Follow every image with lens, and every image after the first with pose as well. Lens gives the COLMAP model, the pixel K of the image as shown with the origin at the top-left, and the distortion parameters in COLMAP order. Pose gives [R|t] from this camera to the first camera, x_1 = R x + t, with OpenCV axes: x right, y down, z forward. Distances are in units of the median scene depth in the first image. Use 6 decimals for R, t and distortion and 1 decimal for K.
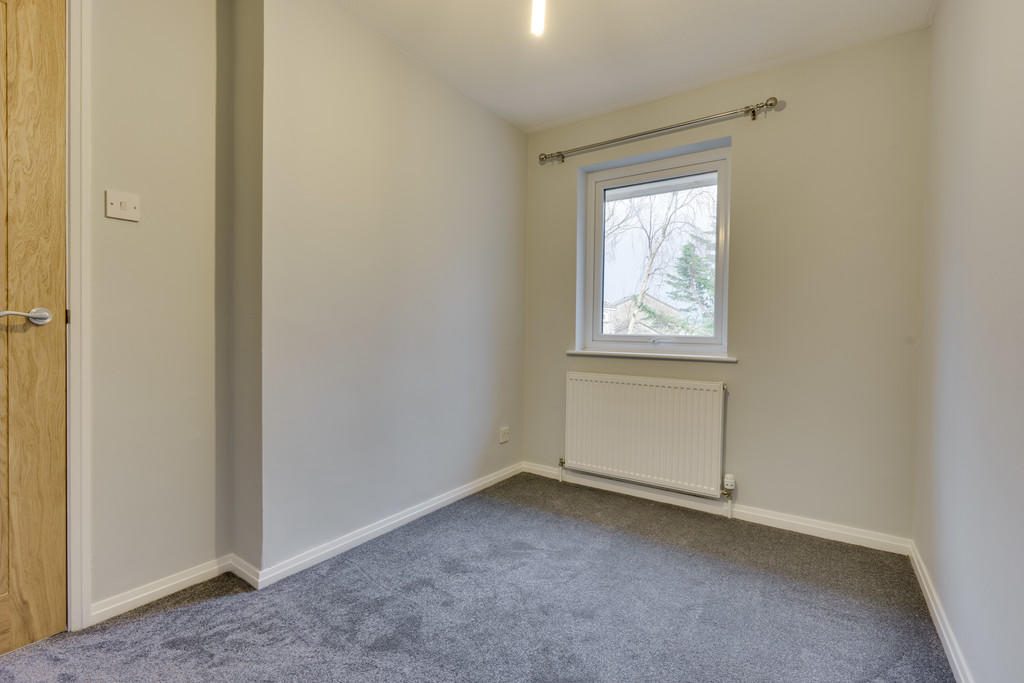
lens RADIAL K [[464.3, 0, 518.3], [0, 464.3, 339.9], [0, 0, 1]] dist [-0.002755, 0.000947]
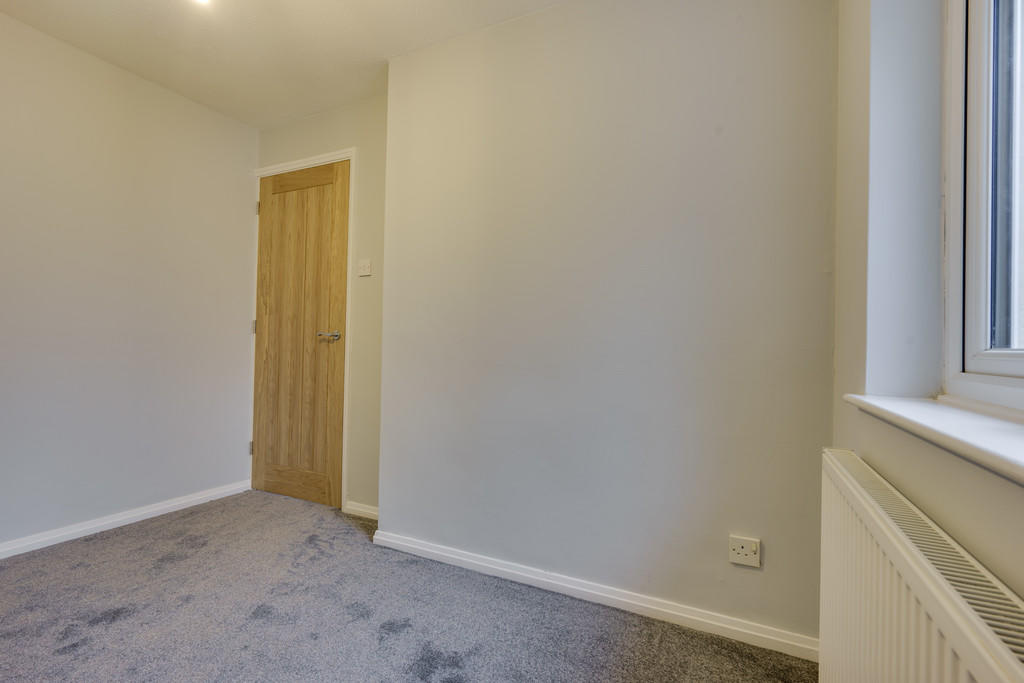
lens RADIAL K [[464.3, 0, 511.5], [0, 464.3, 340.0], [0, 0, 1]] dist [-0.002755, 0.000947]
pose [[0.129562, -0.030606, -0.991099, 0.910534], [-0.041387, 0.998486, -0.036244, 0.010361], [0.990707, 0.045714, 0.128099, 1.390754]]
